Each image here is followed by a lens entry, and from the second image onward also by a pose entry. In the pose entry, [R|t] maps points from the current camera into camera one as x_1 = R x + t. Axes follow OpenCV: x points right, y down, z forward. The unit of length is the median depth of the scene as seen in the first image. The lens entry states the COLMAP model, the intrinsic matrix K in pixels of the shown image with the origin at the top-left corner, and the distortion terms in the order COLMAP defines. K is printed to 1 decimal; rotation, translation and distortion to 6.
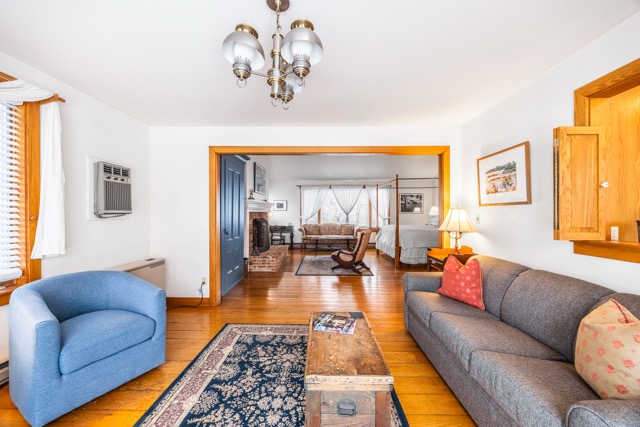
lens RADIAL K [[517.8, 0, 319.6], [0, 517.8, 213.2], [0, 0, 1]] dist [-0.000750, -0.000289]
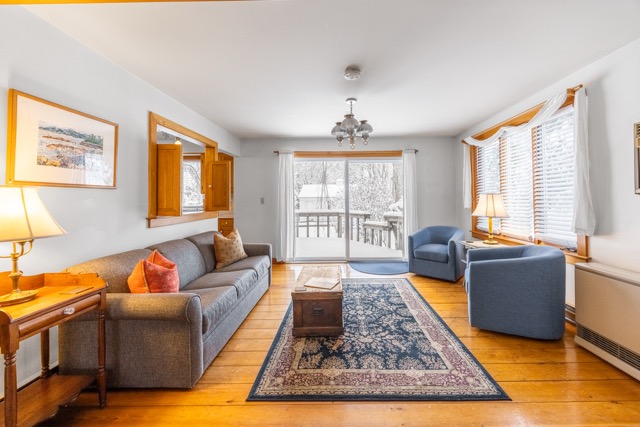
lens RADIAL K [[517.8, 0, 320.6], [0, 517.8, 210.8], [0, 0, 1]] dist [-0.000750, -0.000289]
pose [[-0.999669, 0.010352, 0.023540, 0.002179], [0.010804, 0.999758, 0.019166, 0.007531], [-0.023336, 0.019414, -0.999539, 1.960418]]
